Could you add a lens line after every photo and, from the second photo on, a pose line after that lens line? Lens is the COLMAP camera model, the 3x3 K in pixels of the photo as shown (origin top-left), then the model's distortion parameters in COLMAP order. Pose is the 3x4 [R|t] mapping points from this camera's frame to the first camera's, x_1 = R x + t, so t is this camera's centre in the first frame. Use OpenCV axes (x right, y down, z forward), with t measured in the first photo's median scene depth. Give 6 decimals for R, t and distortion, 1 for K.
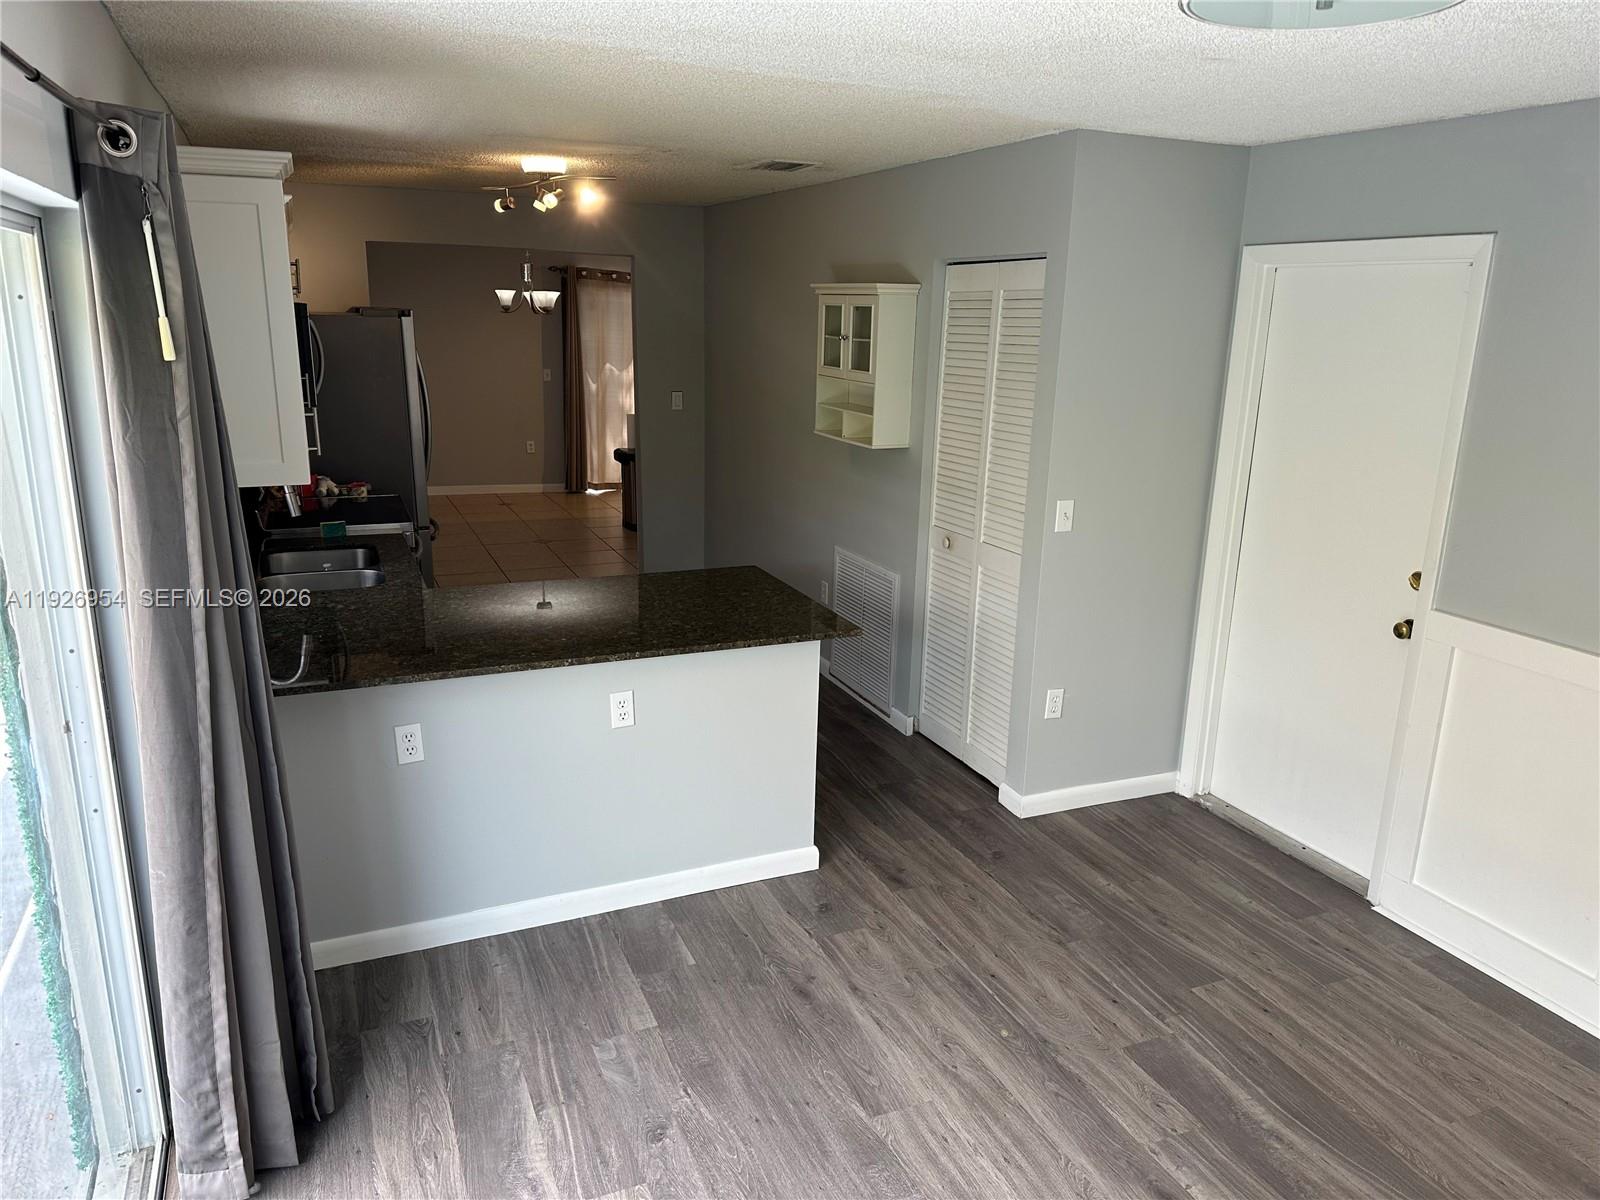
lens RADIAL K [[1124.3, 0, 793.8], [0, 1124.3, 610.2], [0, 0, 1]] dist [0.129773, -0.192163]
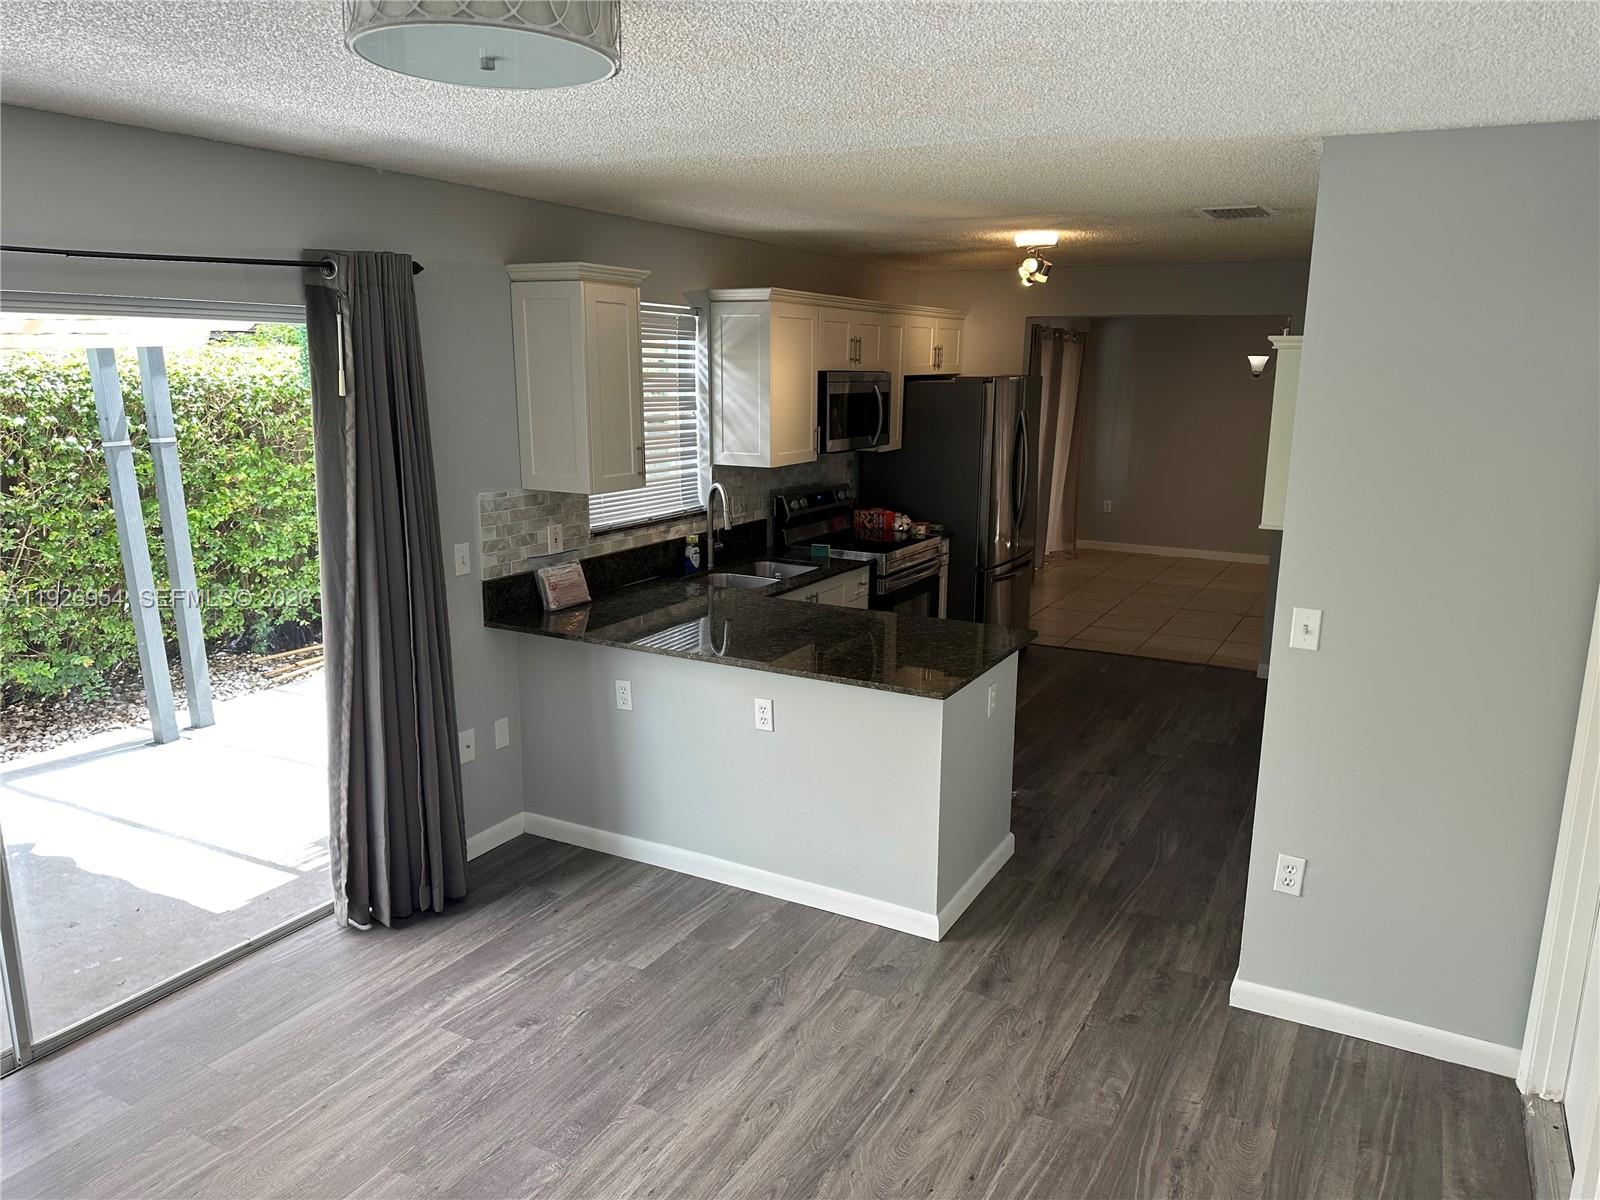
lens RADIAL K [[1127.5, 0, 799.0], [0, 1127.5, 593.1], [0, 0, 1]] dist [0.120515, -0.163713]
pose [[0.618312, 0.147020, -0.772059, 0.776018], [-0.204101, 0.978682, 0.022910, -0.069289], [0.758968, 0.143413, 0.635138, 0.303145]]
